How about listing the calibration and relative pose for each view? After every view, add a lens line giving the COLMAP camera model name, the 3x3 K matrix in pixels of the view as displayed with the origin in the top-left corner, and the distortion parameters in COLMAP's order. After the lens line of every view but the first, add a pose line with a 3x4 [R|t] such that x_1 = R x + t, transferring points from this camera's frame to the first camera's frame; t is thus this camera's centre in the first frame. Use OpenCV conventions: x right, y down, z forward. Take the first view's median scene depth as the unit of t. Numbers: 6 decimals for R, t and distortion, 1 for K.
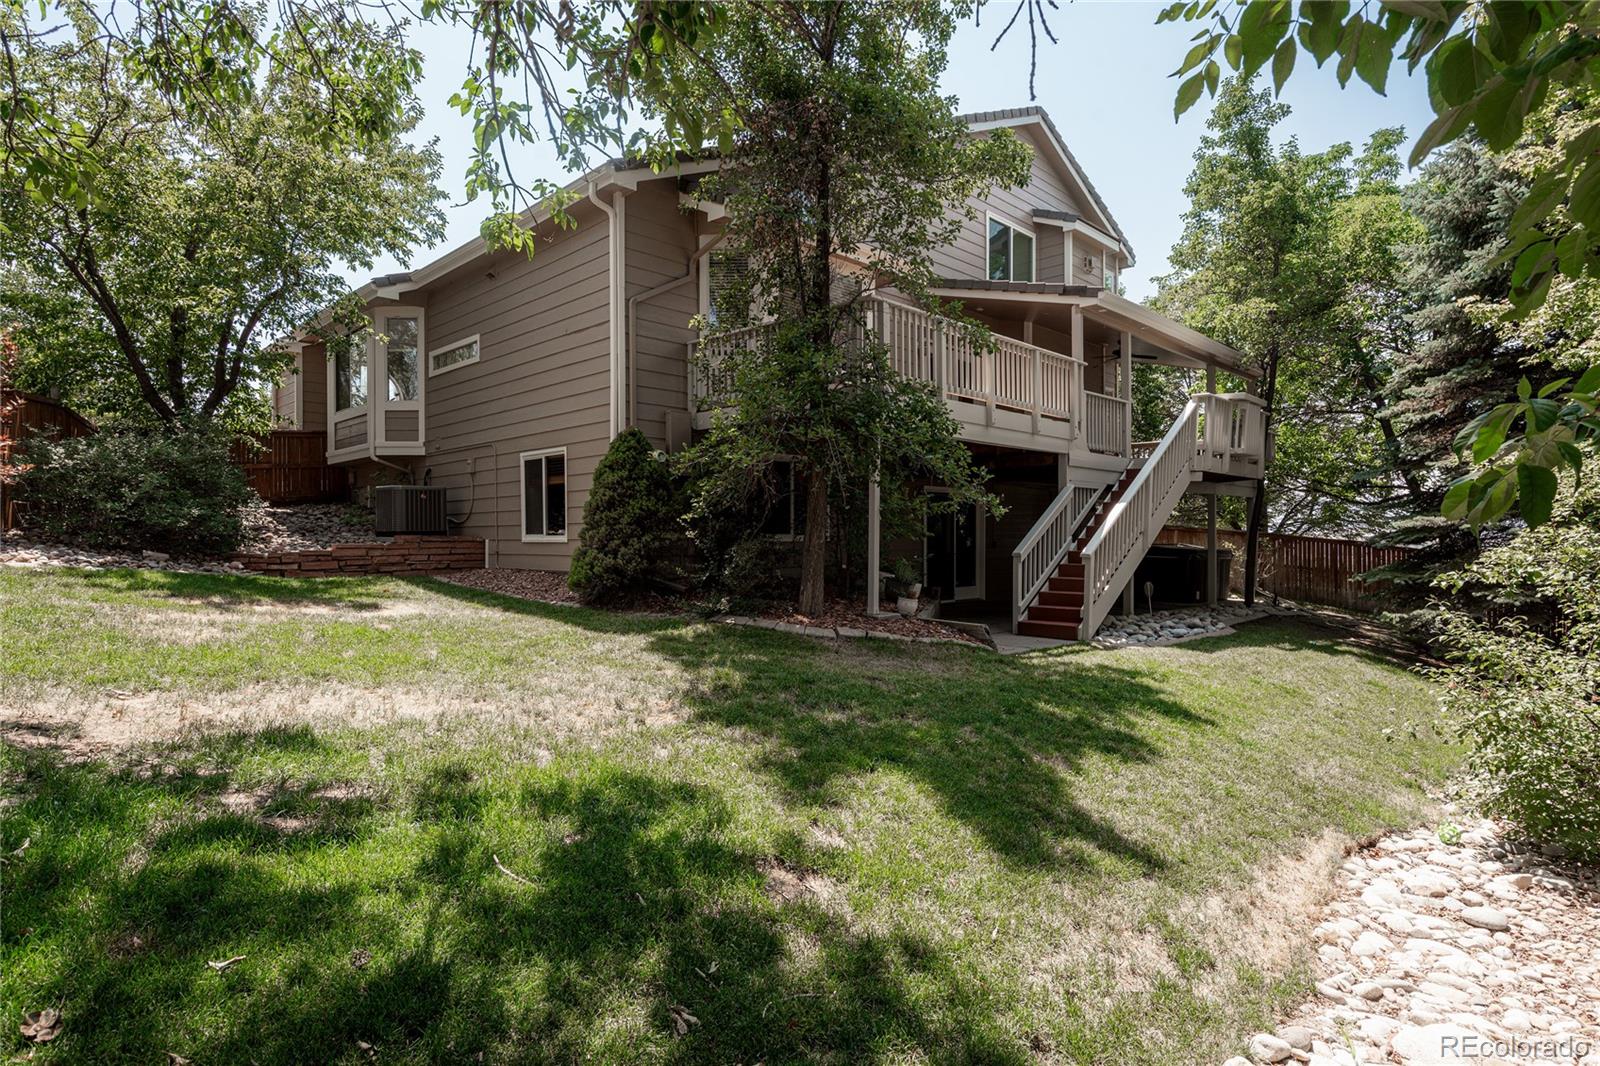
lens RADIAL K [[834.5, 0, 800.5], [0, 834.5, 533.7], [0, 0, 1]] dist [0.005533, 0.001138]
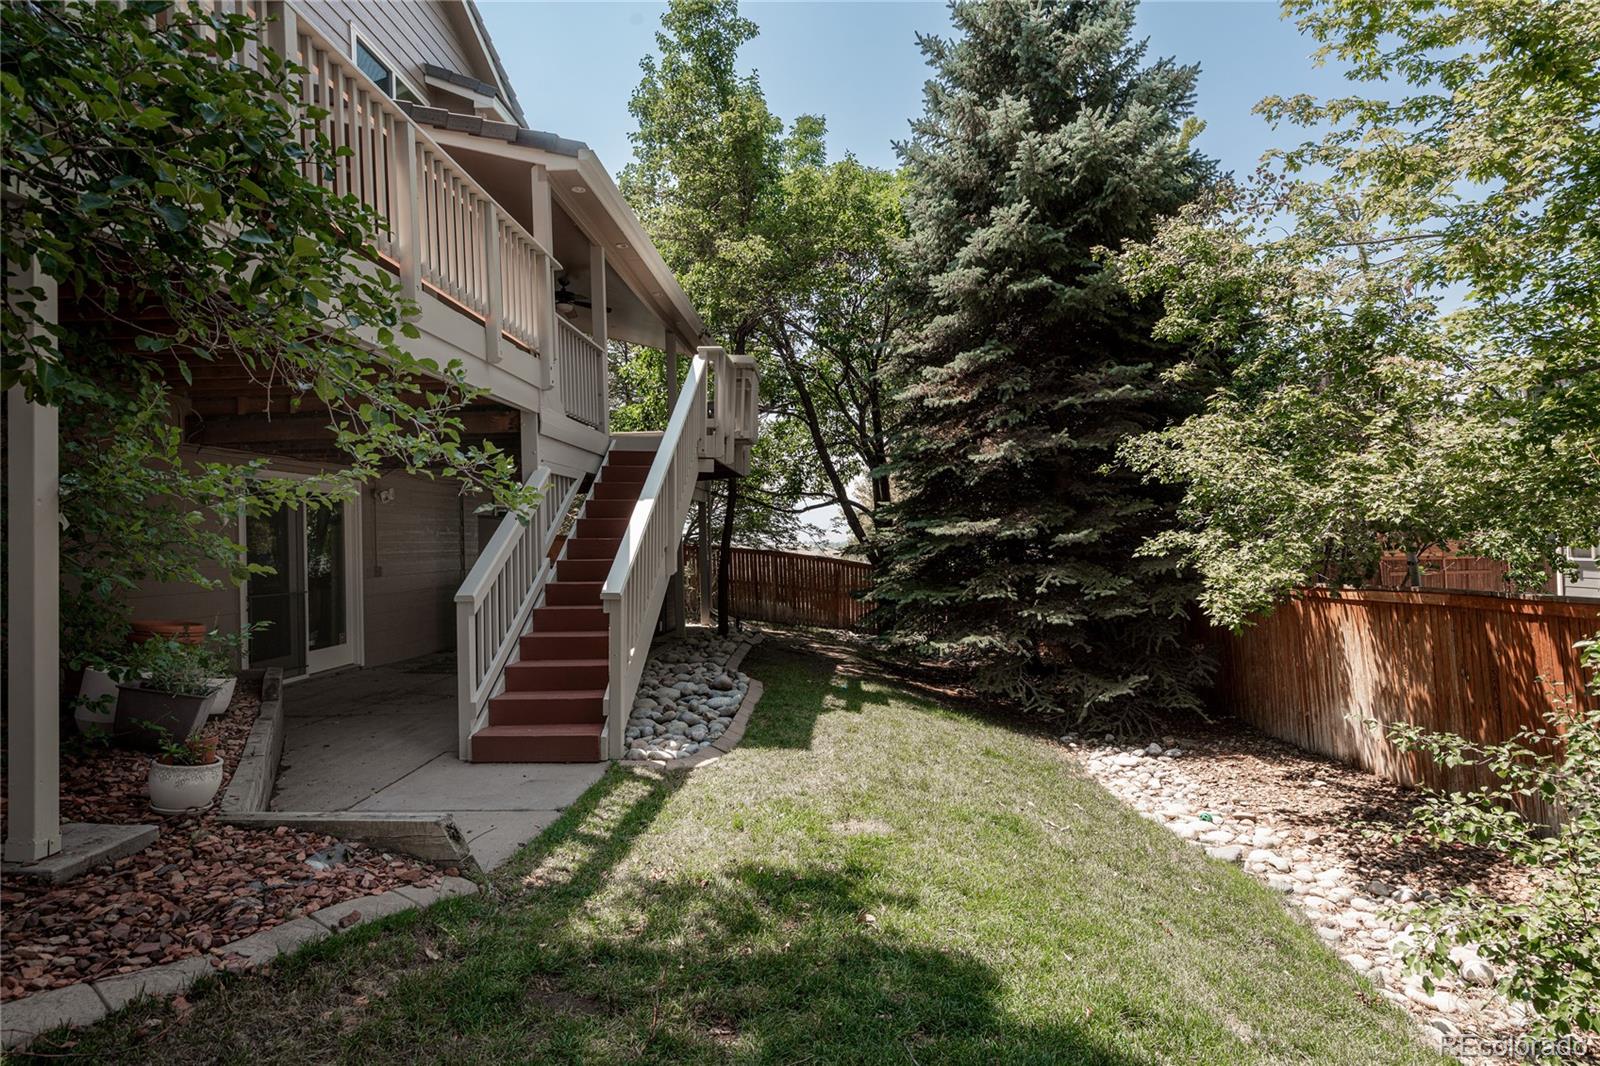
lens RADIAL K [[834.5, 0, 798.5], [0, 834.5, 534.7], [0, 0, 1]] dist [0.005533, 0.001138]
pose [[0.739397, -0.012486, 0.673154, 0.068866], [0.022520, 0.999727, -0.006193, -0.005094], [-0.672893, 0.019738, 0.739476, 0.473431]]
